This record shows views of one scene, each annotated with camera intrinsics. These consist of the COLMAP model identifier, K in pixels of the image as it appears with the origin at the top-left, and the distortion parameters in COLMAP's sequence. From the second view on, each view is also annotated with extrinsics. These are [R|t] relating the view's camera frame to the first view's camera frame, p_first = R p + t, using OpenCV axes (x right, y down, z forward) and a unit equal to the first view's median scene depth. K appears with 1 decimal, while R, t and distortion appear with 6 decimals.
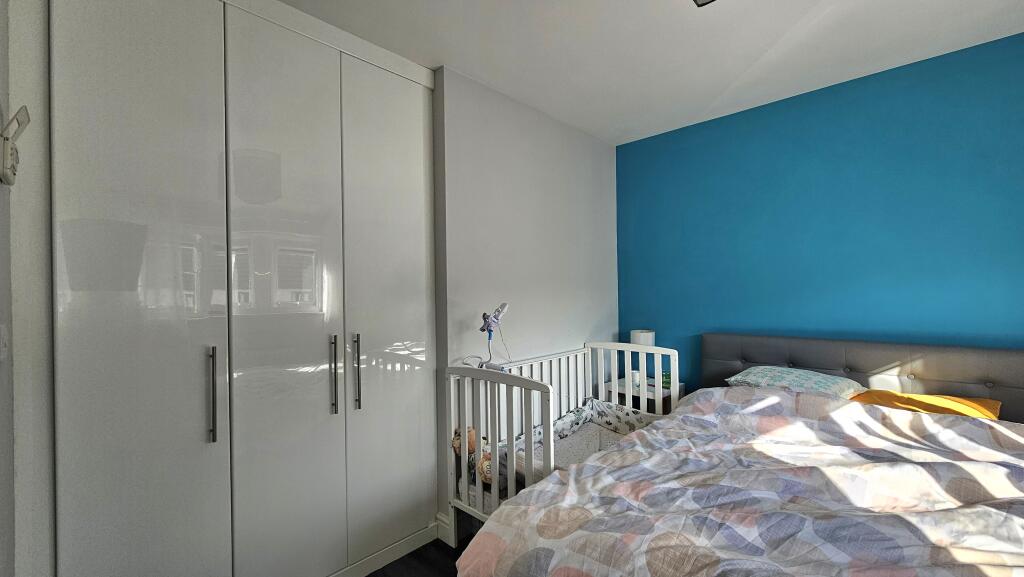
lens RADIAL K [[420.4, 0, 512.0], [0, 420.4, 288.5], [0, 0, 1]] dist [0.001217, -0.000095]
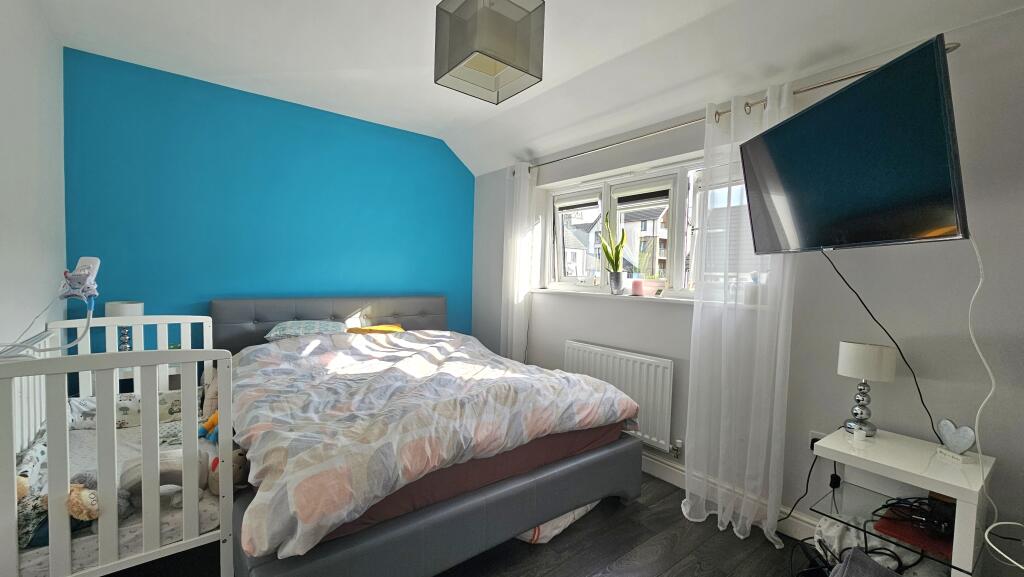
lens RADIAL K [[420.4, 0, 512.0], [0, 420.4, 288.5], [0, 0, 1]] dist [0.001217, -0.000095]
pose [[0.127424, -0.014969, 0.991735, -0.606039], [-0.034516, 0.999214, 0.019517, 0.049256], [-0.991248, -0.036718, 0.126807, 0.239101]]
